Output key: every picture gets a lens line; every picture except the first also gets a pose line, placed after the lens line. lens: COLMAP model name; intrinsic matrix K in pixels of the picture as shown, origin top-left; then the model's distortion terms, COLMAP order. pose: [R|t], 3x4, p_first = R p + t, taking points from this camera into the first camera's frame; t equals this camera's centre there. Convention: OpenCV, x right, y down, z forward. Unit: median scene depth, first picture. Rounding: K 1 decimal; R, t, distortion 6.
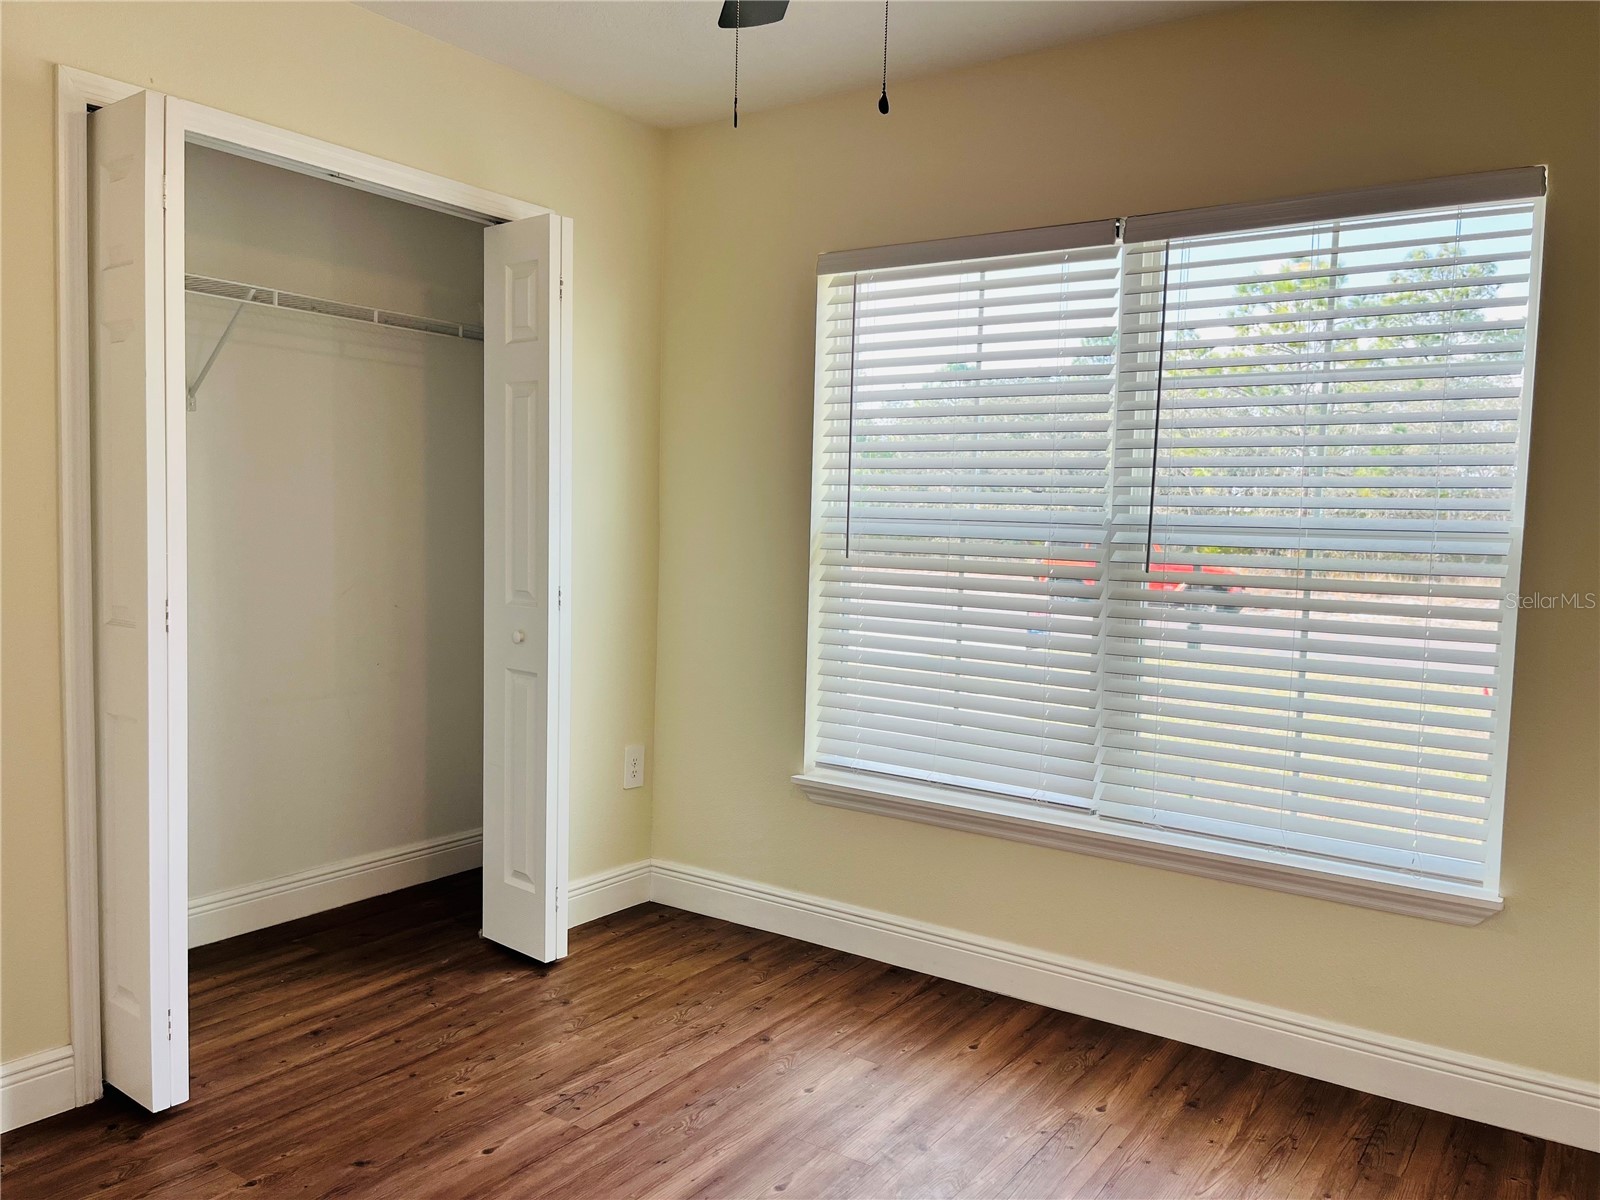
lens RADIAL K [[1213.7, 0, 802.1], [0, 1213.7, 615.9], [0, 0, 1]] dist [0.079660, -0.103949]
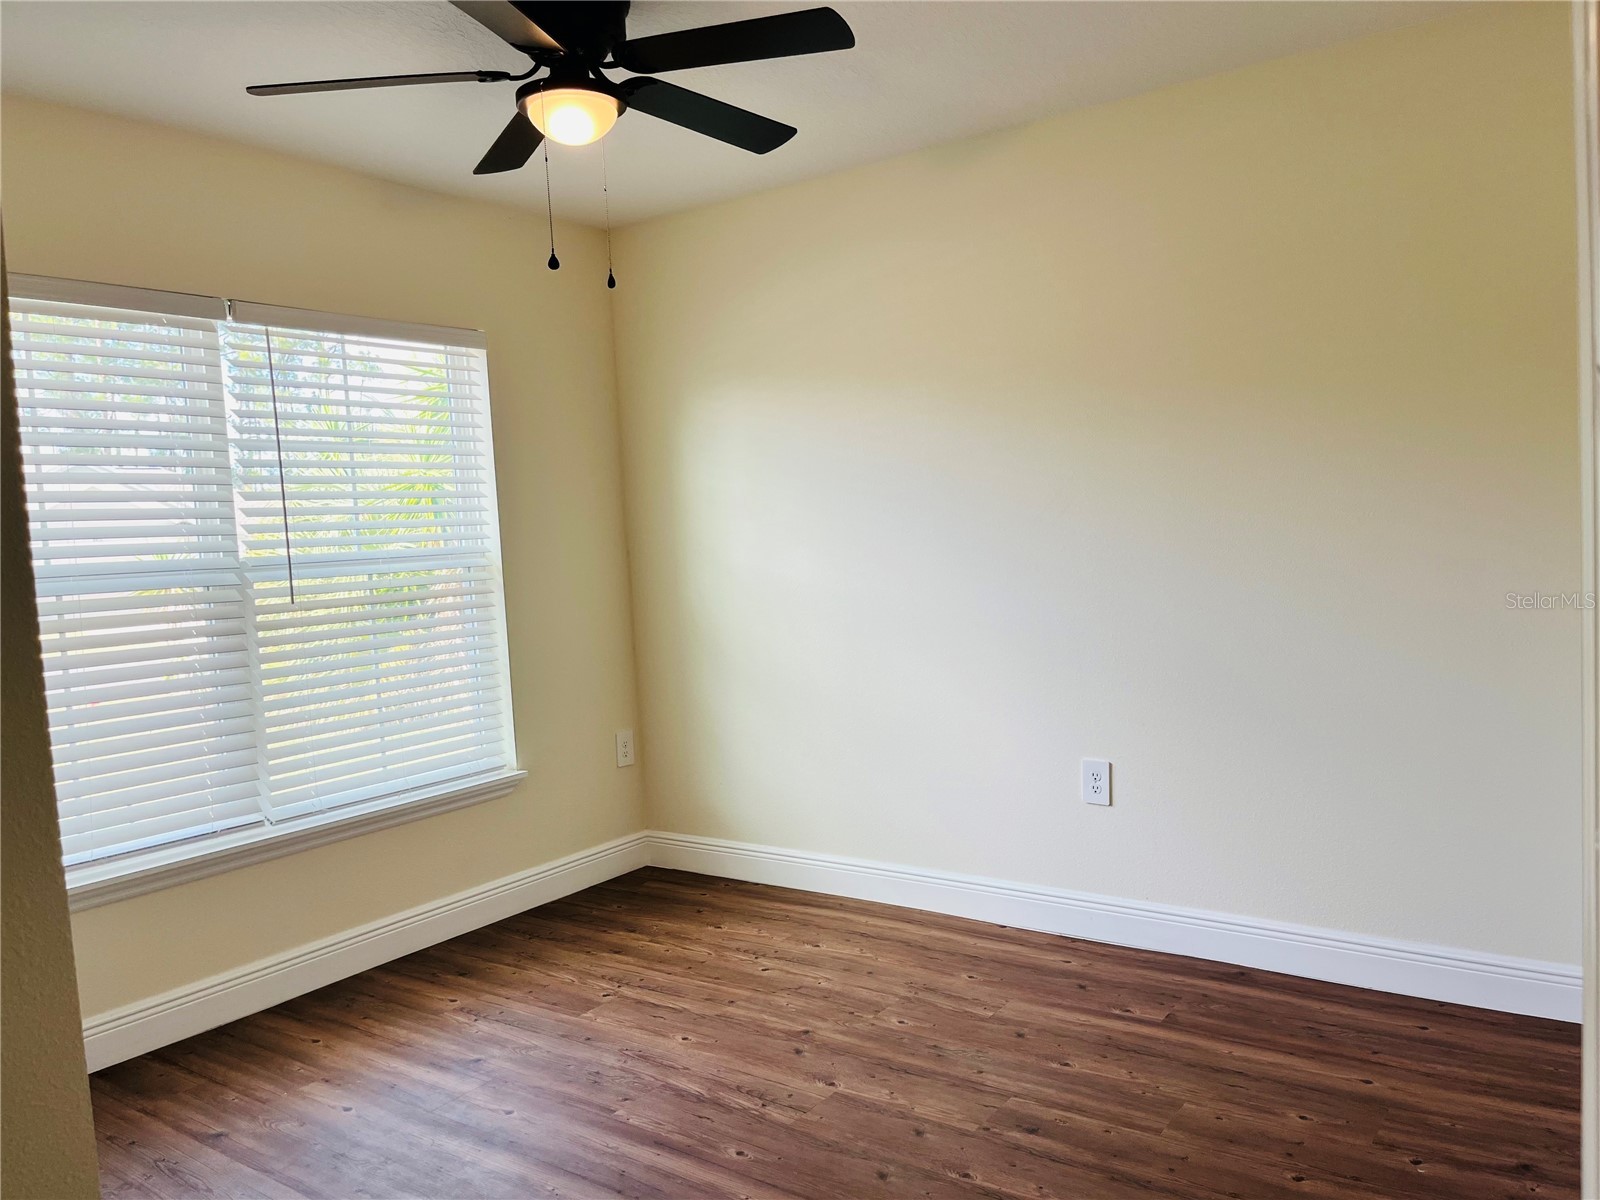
lens RADIAL K [[1213.7, 0, 802.1], [0, 1213.7, 615.9], [0, 0, 1]] dist [0.079660, -0.103949]
pose [[0.006185, -0.094736, 0.995483, -0.972754], [0.127770, 0.987418, 0.093174, -0.076544], [-0.991785, 0.126617, 0.018212, 0.525008]]
